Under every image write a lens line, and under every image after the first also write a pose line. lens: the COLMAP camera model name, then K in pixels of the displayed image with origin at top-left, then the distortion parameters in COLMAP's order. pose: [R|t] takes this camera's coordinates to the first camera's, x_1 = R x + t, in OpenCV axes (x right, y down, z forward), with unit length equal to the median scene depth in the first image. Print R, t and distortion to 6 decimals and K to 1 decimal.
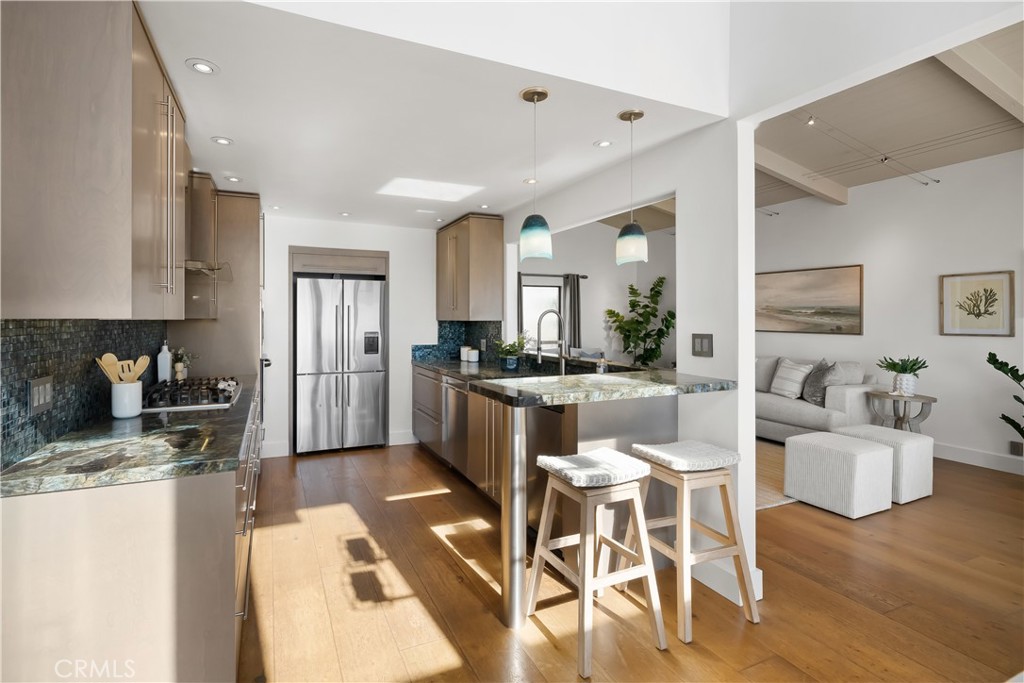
lens RADIAL K [[463.2, 0, 465.6], [0, 463.2, 317.1], [0, 0, 1]] dist [-0.000956, -0.000509]
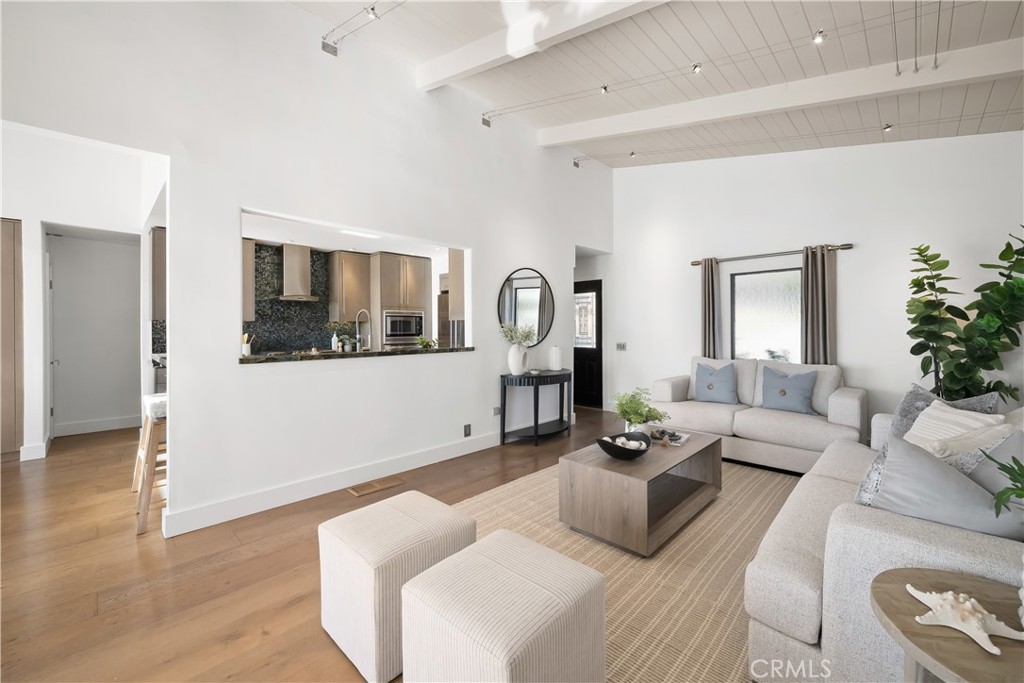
lens RADIAL K [[406.0, 0, 518.7], [0, 406.0, 326.6], [0, 0, 1]] dist [0.000916, 0.000006]
pose [[0.393344, -0.003490, -0.919385, 0.902376], [0.006746, 0.999977, -0.000910, 0.022445], [0.919367, -0.005844, 0.393359, 0.640456]]
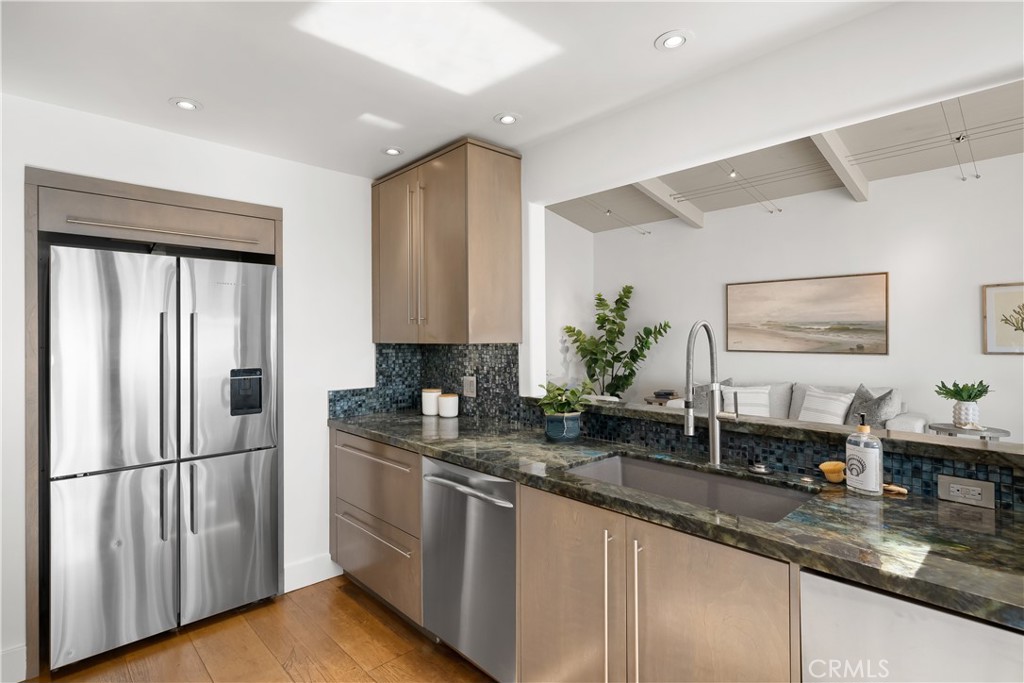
lens RADIAL K [[506.5, 0, 509.9], [0, 506.5, 333.6], [0, 0, 1]] dist [-0.001211, -0.000261]
pose [[0.936799, -0.004371, 0.349840, -0.123125], [0.006480, 0.999967, -0.004857, -0.000612], [-0.349808, 0.006817, 0.936797, 0.387075]]
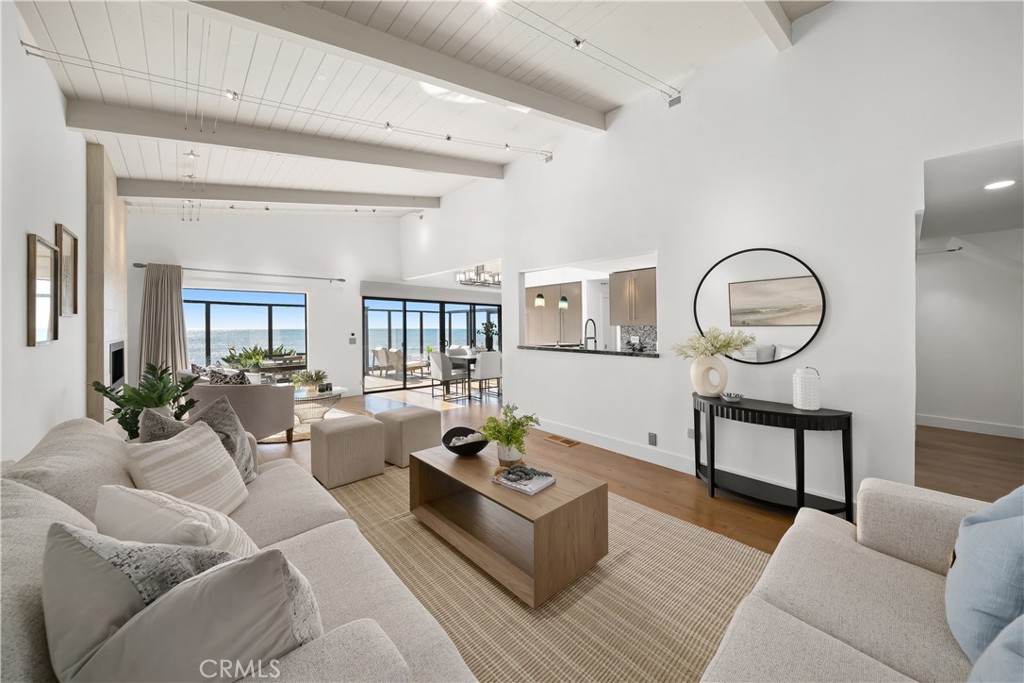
lens RADIAL K [[363.0, 0, 520.6], [0, 363.0, 326.0], [0, 0, 1]] dist [0.001143, 0.000073]
pose [[-0.936502, -0.005364, -0.350622, 0.595042], [-0.003341, 0.999974, -0.006375, 0.015049], [0.350647, -0.004799, -0.936495, 1.450086]]
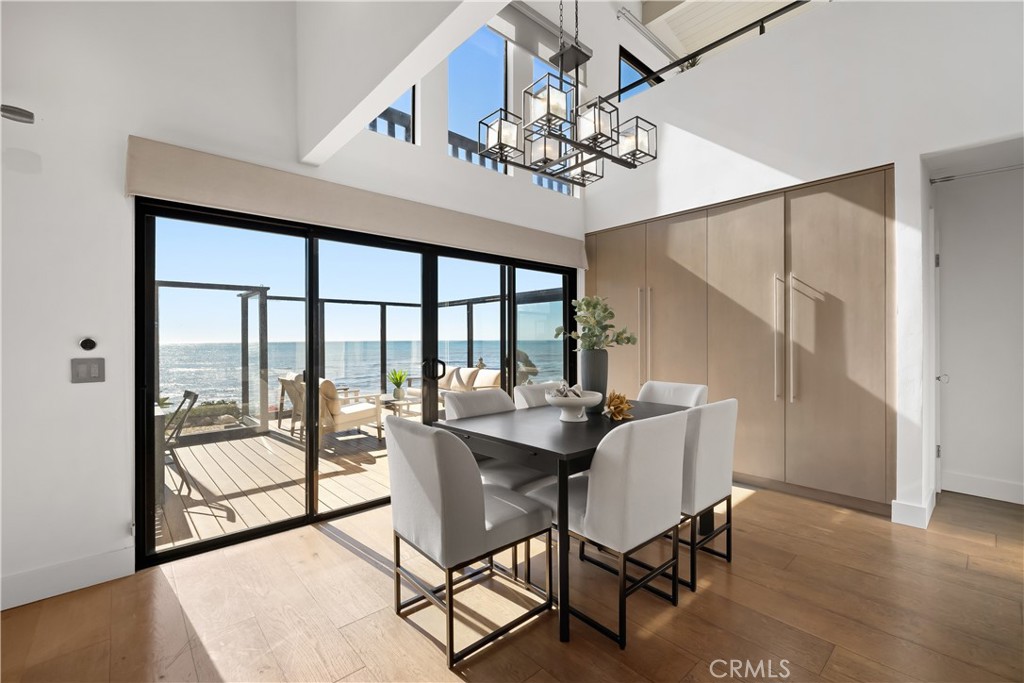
lens RADIAL K [[439.1, 0, 499.3], [0, 439.1, 339.7], [0, 0, 1]] dist [0.000212, -0.000002]
pose [[-0.949296, 0.002122, -0.314377, 0.463550], [0.002642, 0.999996, -0.001228, 0.038365], [0.314373, -0.001996, -0.949297, 0.444630]]
